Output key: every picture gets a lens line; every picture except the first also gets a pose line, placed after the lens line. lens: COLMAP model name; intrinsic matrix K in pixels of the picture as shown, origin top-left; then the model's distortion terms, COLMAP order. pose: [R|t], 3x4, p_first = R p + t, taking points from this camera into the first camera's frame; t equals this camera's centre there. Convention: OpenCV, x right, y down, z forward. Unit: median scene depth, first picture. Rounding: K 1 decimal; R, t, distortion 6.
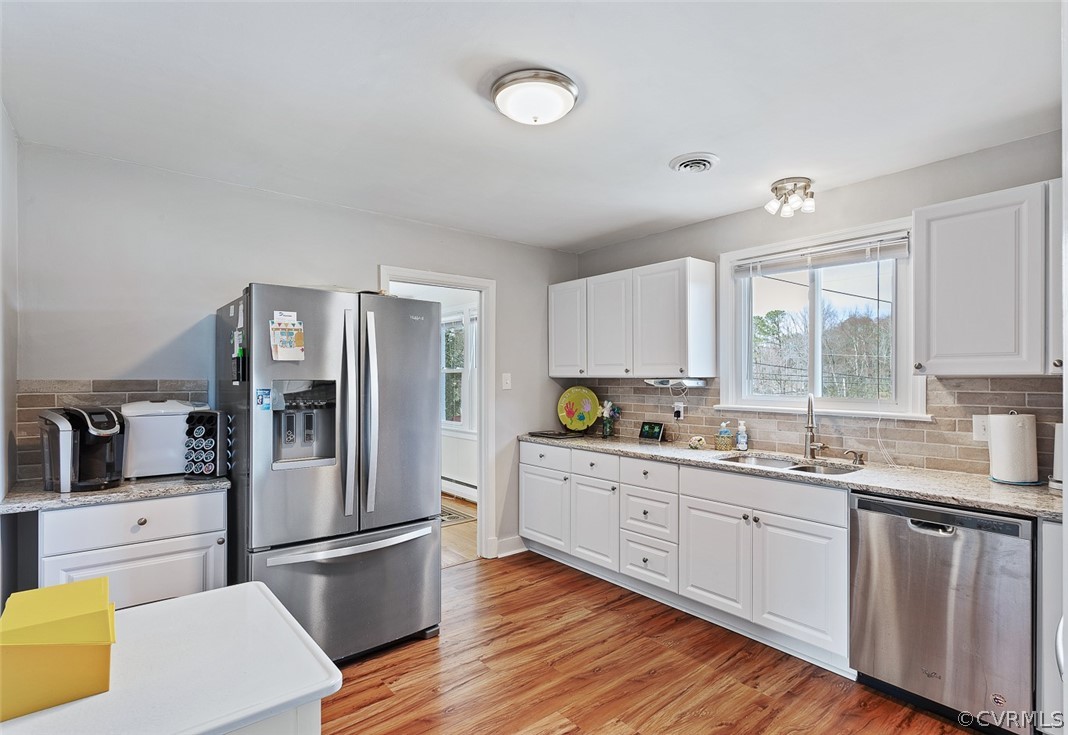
lens RADIAL K [[540.9, 0, 536.9], [0, 540.9, 374.1], [0, 0, 1]] dist [0.003053, -0.000482]
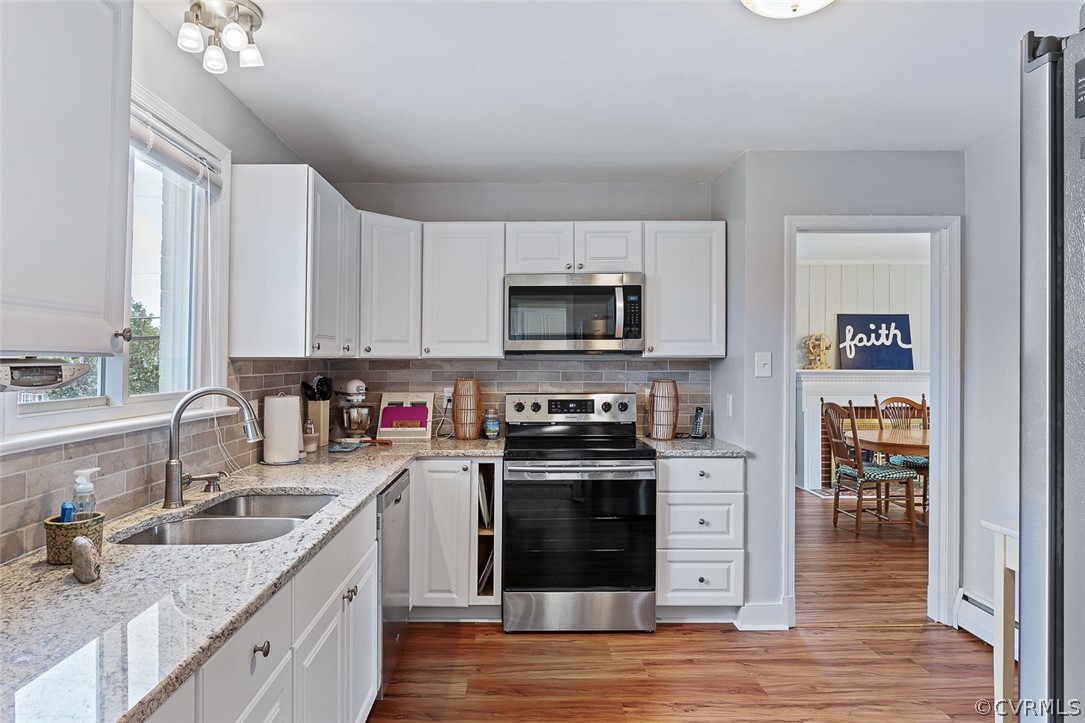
lens RADIAL K [[650.5, 0, 539.3], [0, 650.5, 353.0], [0, 0, 1]] dist [-0.032337, 0.001000]
pose [[-0.792924, 0.011429, 0.609213, -0.178185], [0.000749, 0.999842, -0.017783, 0.011377], [-0.609320, -0.013644, -0.792807, 1.259414]]
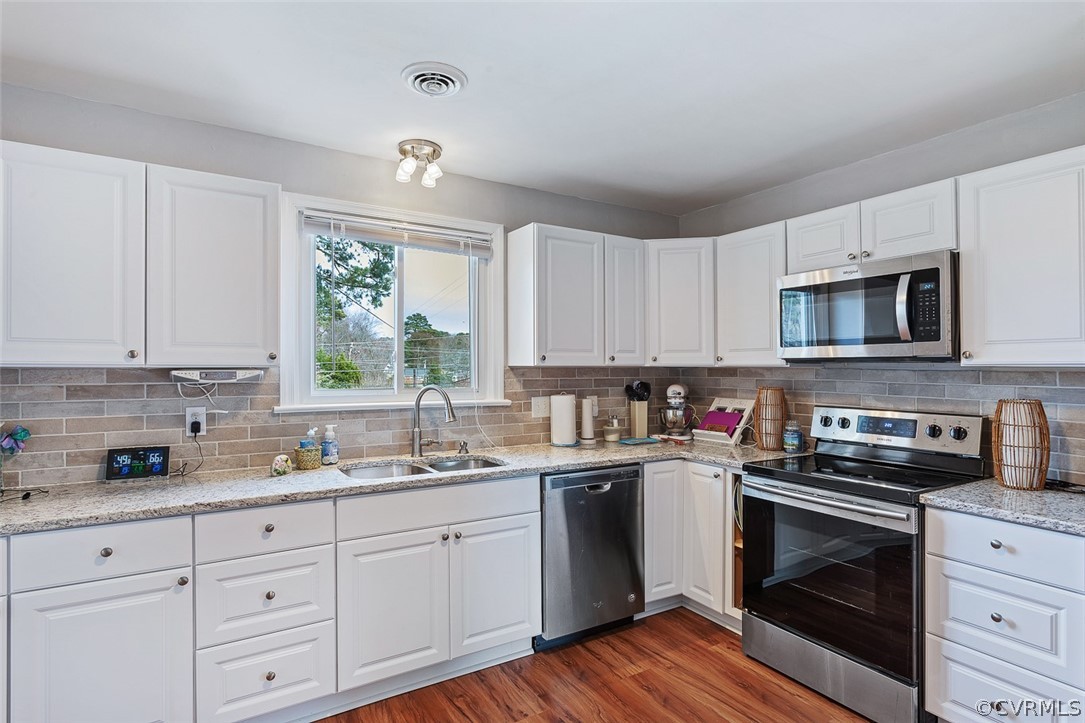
lens RADIAL K [[562.4, 0, 545.7], [0, 562.4, 362.1], [0, 0, 1]] dist [-0.011826, 0.001175]
pose [[0.114326, 0.010504, 0.993388, -0.393060], [-0.007861, 0.999922, -0.009668, 0.004553], [-0.993412, -0.006704, 0.114400, 0.661835]]
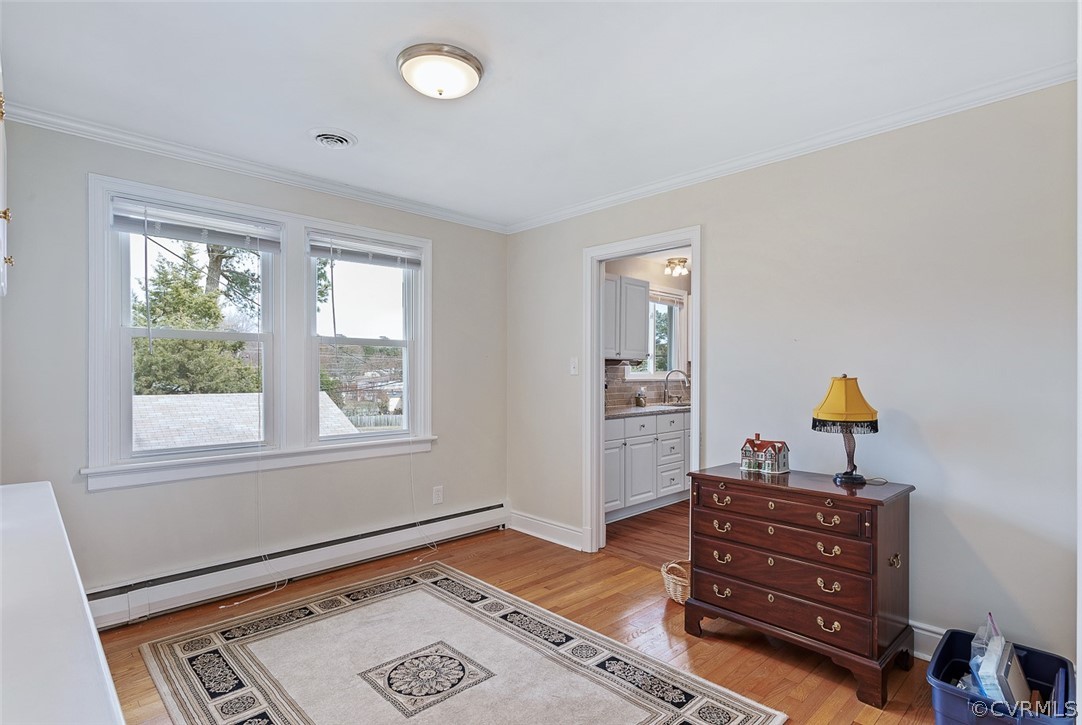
lens RADIAL K [[560.8, 0, 543.0], [0, 560.8, 366.0], [0, 0, 1]] dist [-0.011826, 0.001175]
pose [[-0.082861, 0.013898, 0.996464, -1.395544], [-0.006480, 0.999874, -0.014485, 0.053141], [-0.996540, -0.007658, -0.082760, 1.559128]]
